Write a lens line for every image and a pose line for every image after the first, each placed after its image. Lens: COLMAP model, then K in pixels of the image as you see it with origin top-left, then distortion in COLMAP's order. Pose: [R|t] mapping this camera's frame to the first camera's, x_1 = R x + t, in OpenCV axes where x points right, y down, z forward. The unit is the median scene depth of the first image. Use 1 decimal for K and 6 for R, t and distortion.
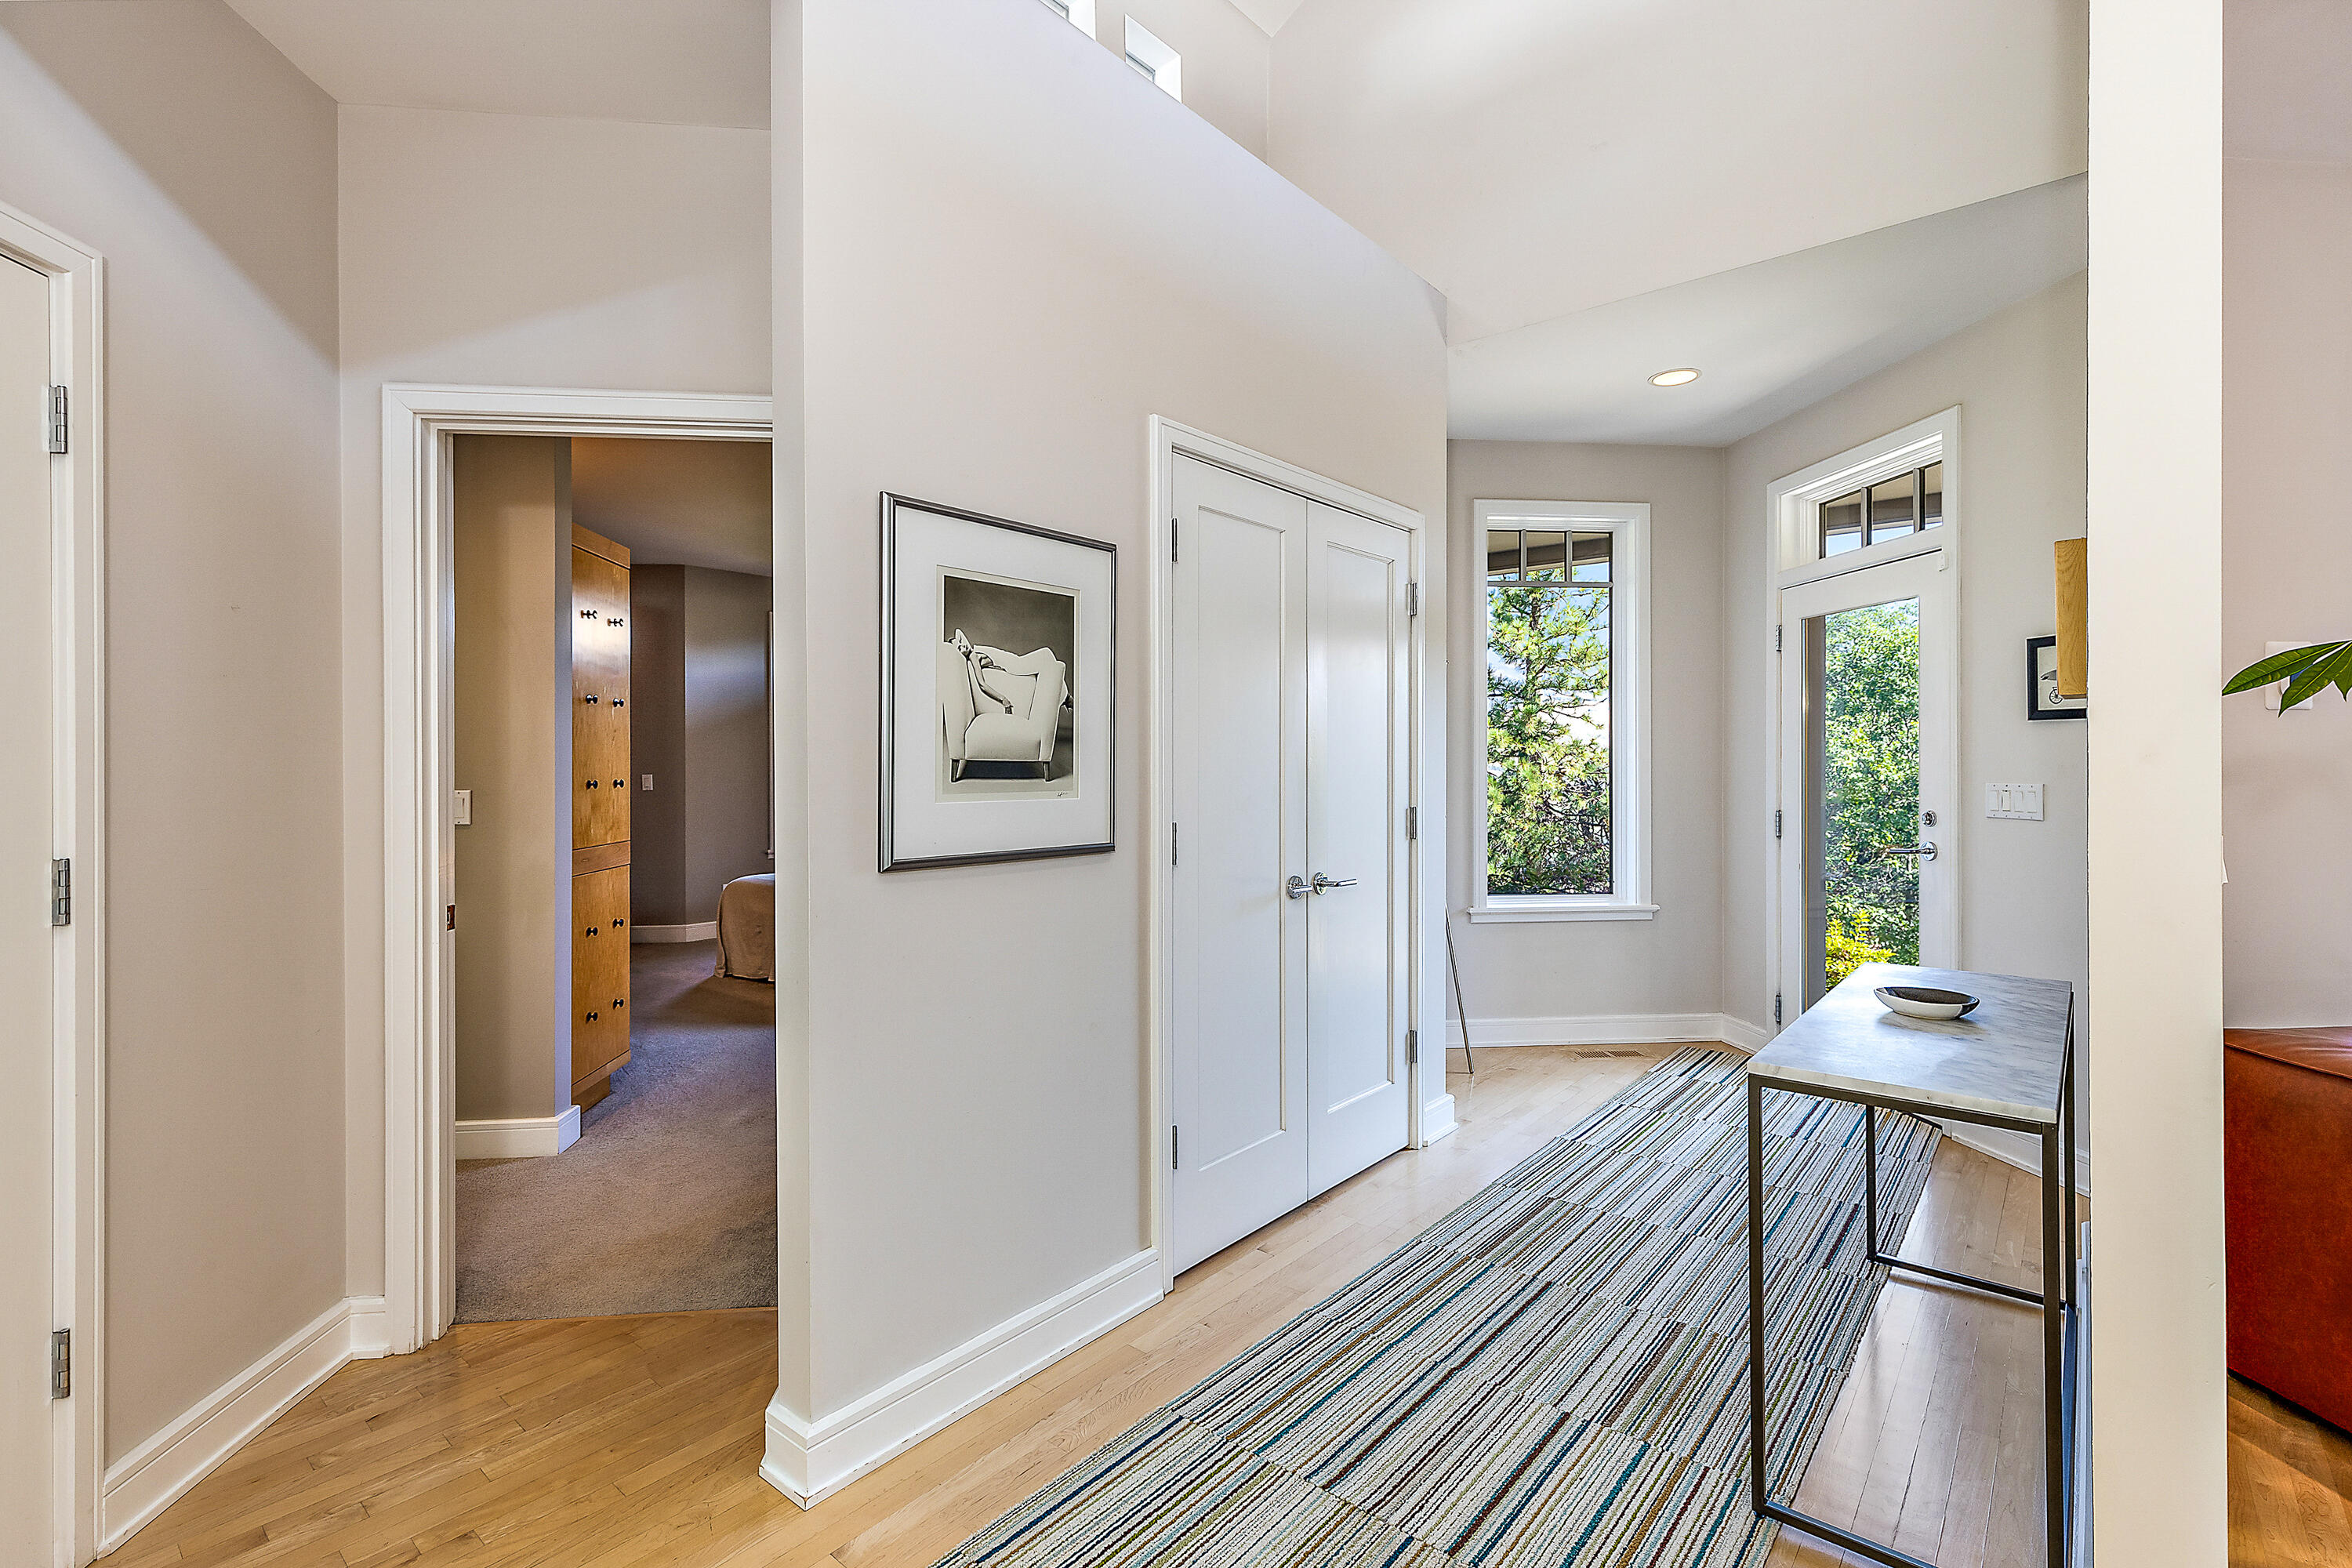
lens RADIAL K [[1087.7, 0, 1194.0], [0, 1087.7, 768.0], [0, 0, 1]] dist [0.008590, -0.000215]
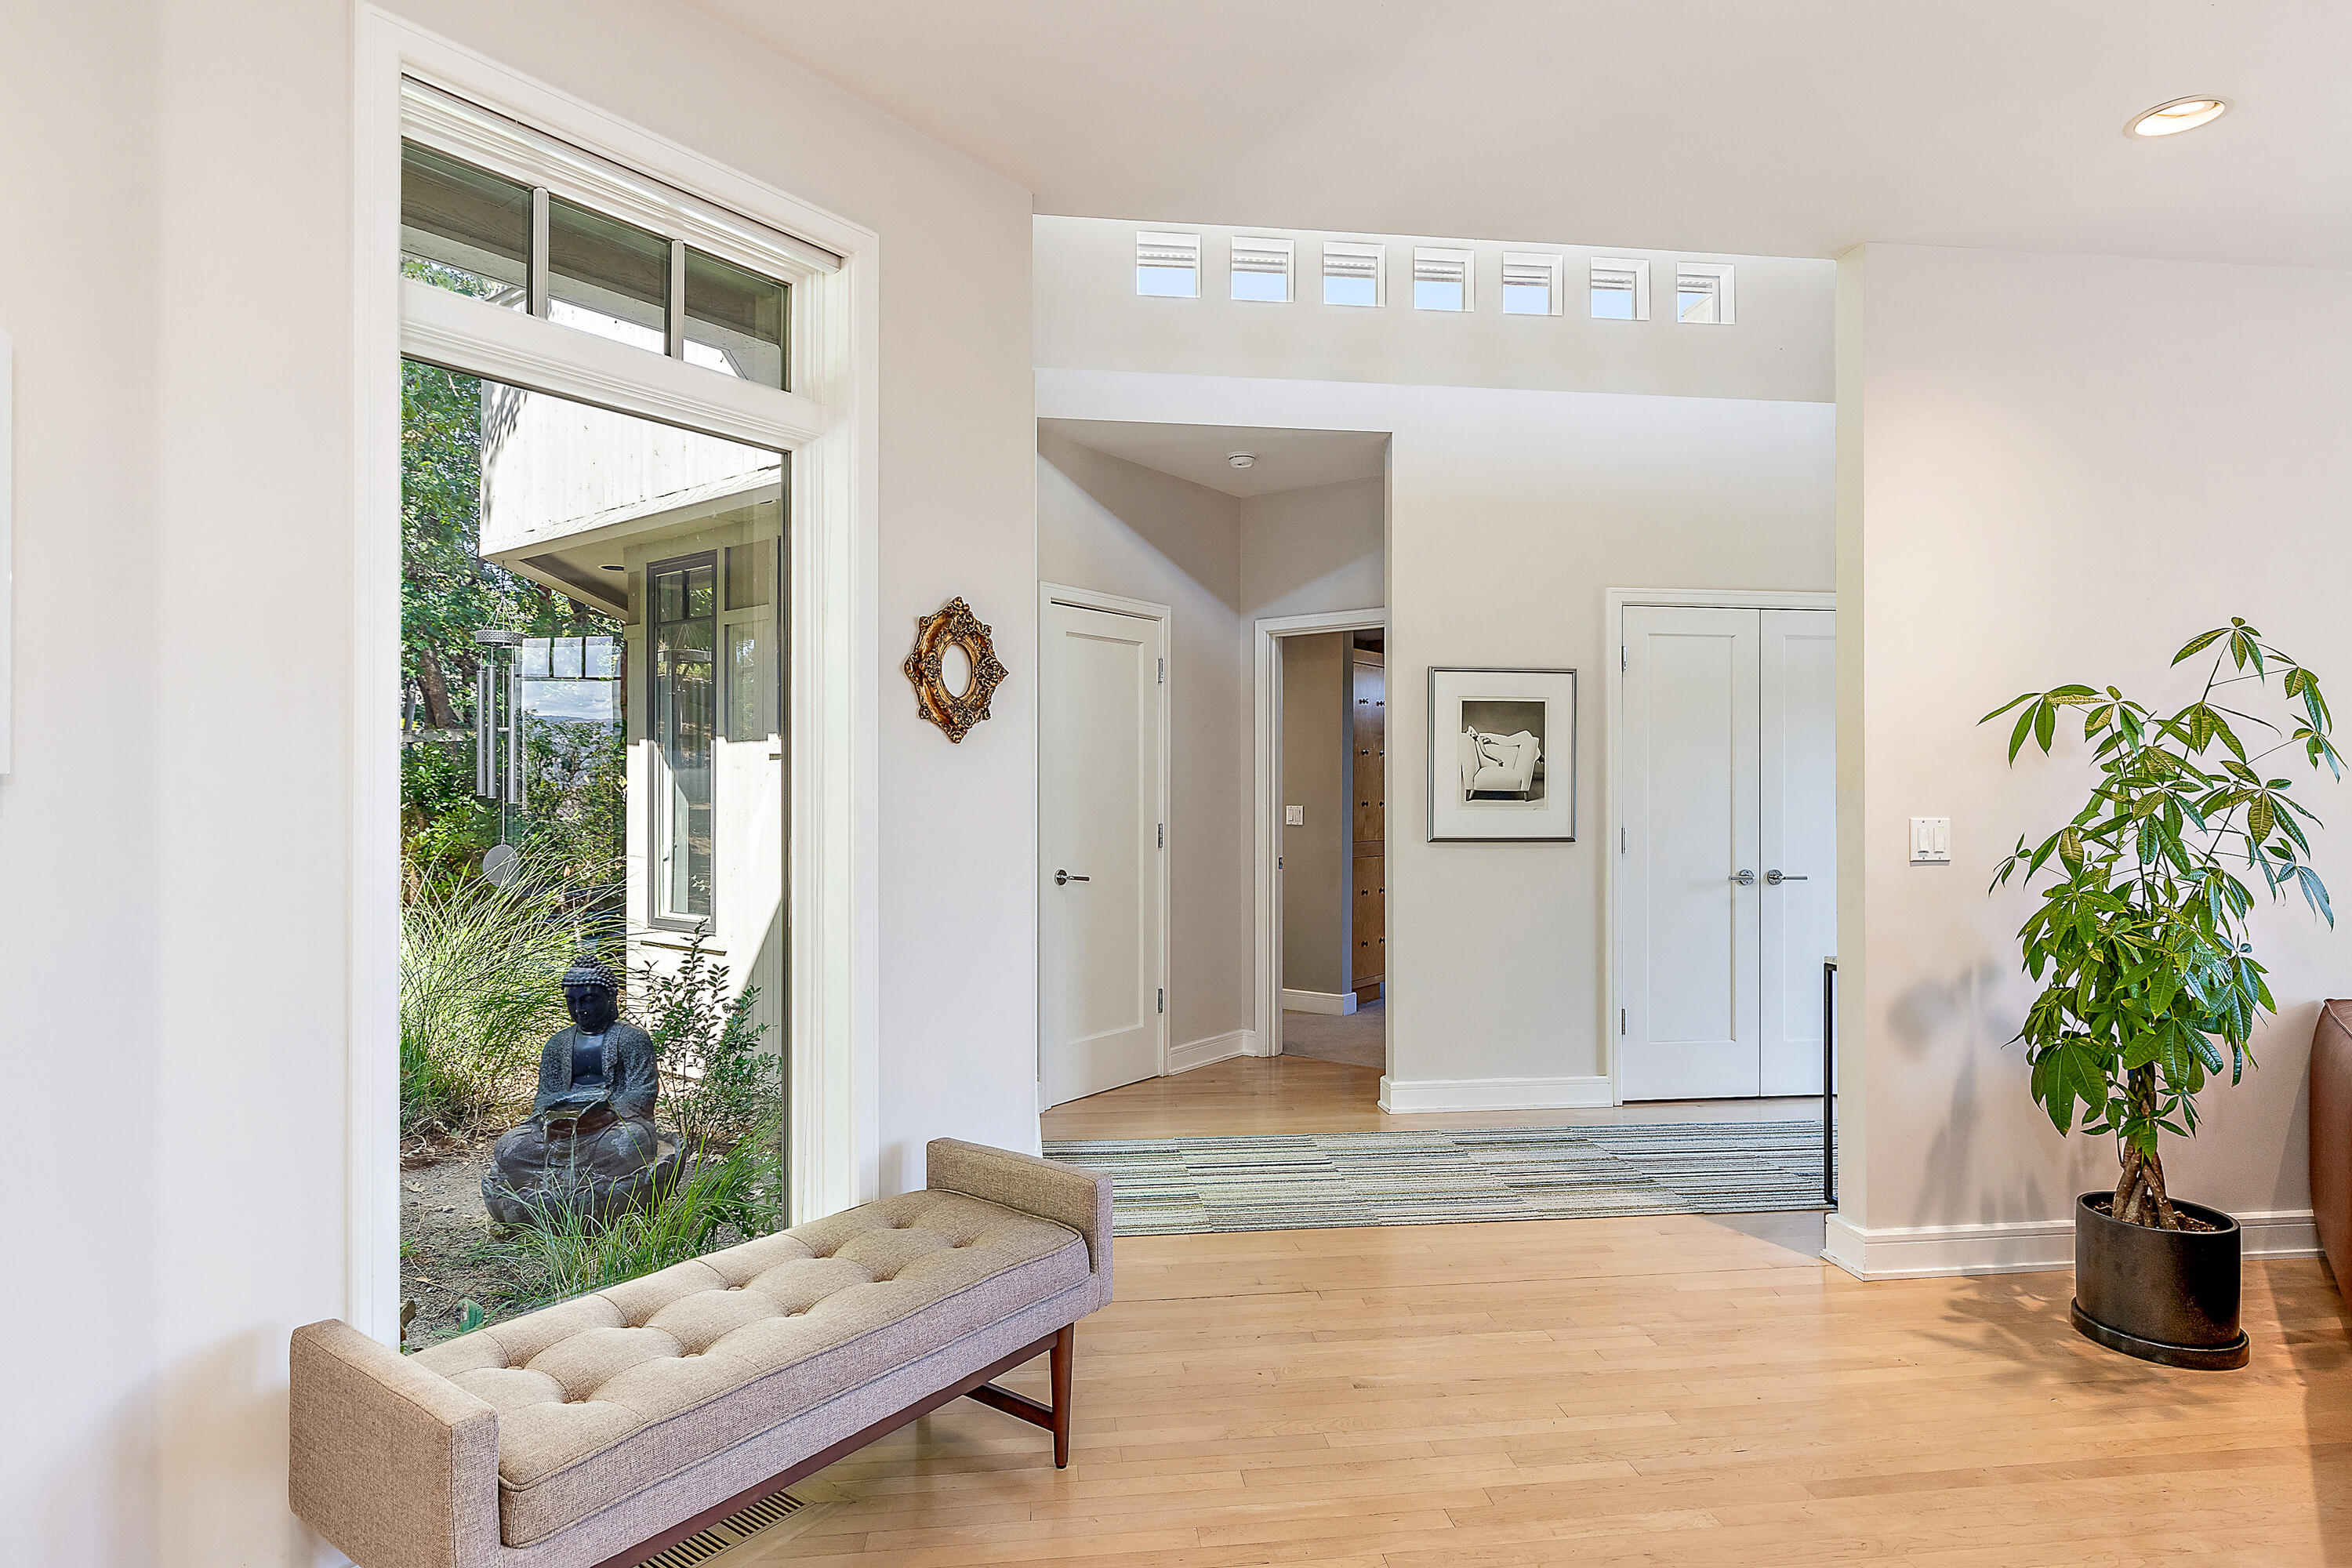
lens RADIAL K [[1339.7, 0, 1179.3], [0, 1339.7, 787.3], [0, 0, 1]] dist [0.000344, 0.000043]
pose [[0.737279, 0.000181, -0.675588, 0.994585], [-0.005404, 0.999970, -0.005629, 0.003952], [0.675567, 0.007801, 0.737258, -1.123933]]
